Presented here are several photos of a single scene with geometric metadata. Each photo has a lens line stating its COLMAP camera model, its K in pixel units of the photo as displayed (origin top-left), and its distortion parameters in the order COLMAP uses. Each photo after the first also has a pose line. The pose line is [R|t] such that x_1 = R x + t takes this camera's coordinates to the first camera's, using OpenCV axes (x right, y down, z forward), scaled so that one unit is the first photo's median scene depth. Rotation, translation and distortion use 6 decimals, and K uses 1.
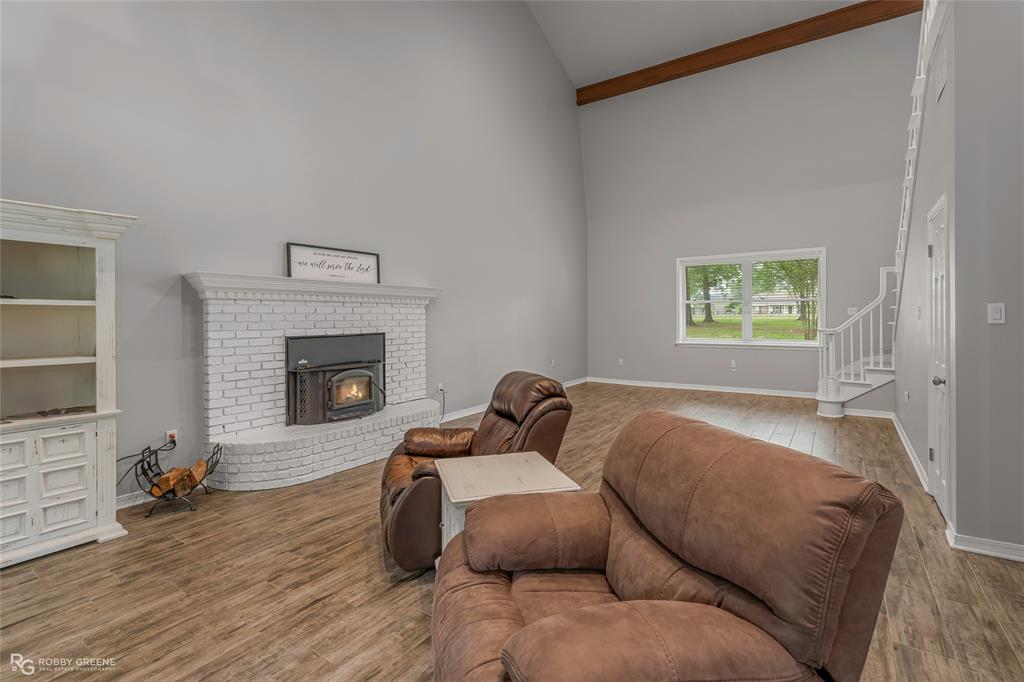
lens RADIAL K [[466.0, 0, 516.4], [0, 466.0, 318.8], [0, 0, 1]] dist [-0.008256, 0.001813]
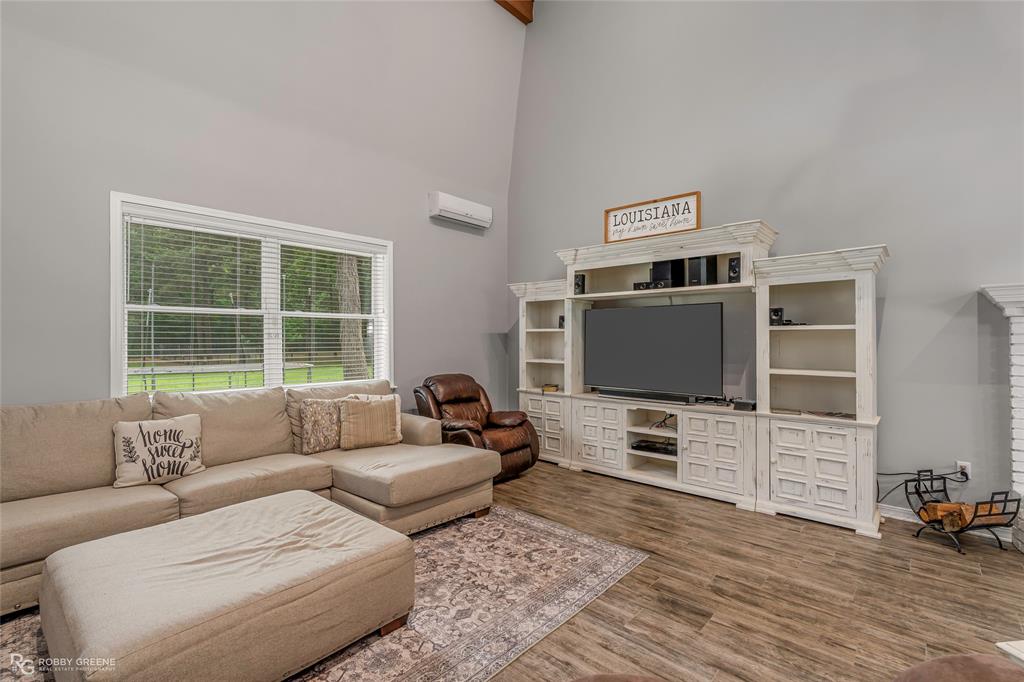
lens RADIAL K [[466.0, 0, 511.1], [0, 466.0, 336.6], [0, 0, 1]] dist [-0.008256, 0.001813]
pose [[-0.131666, 0.000267, -0.991294, 0.363294], [-0.001824, 0.999998, 0.000512, -0.008002], [0.991292, 0.001875, -0.131666, 0.294845]]
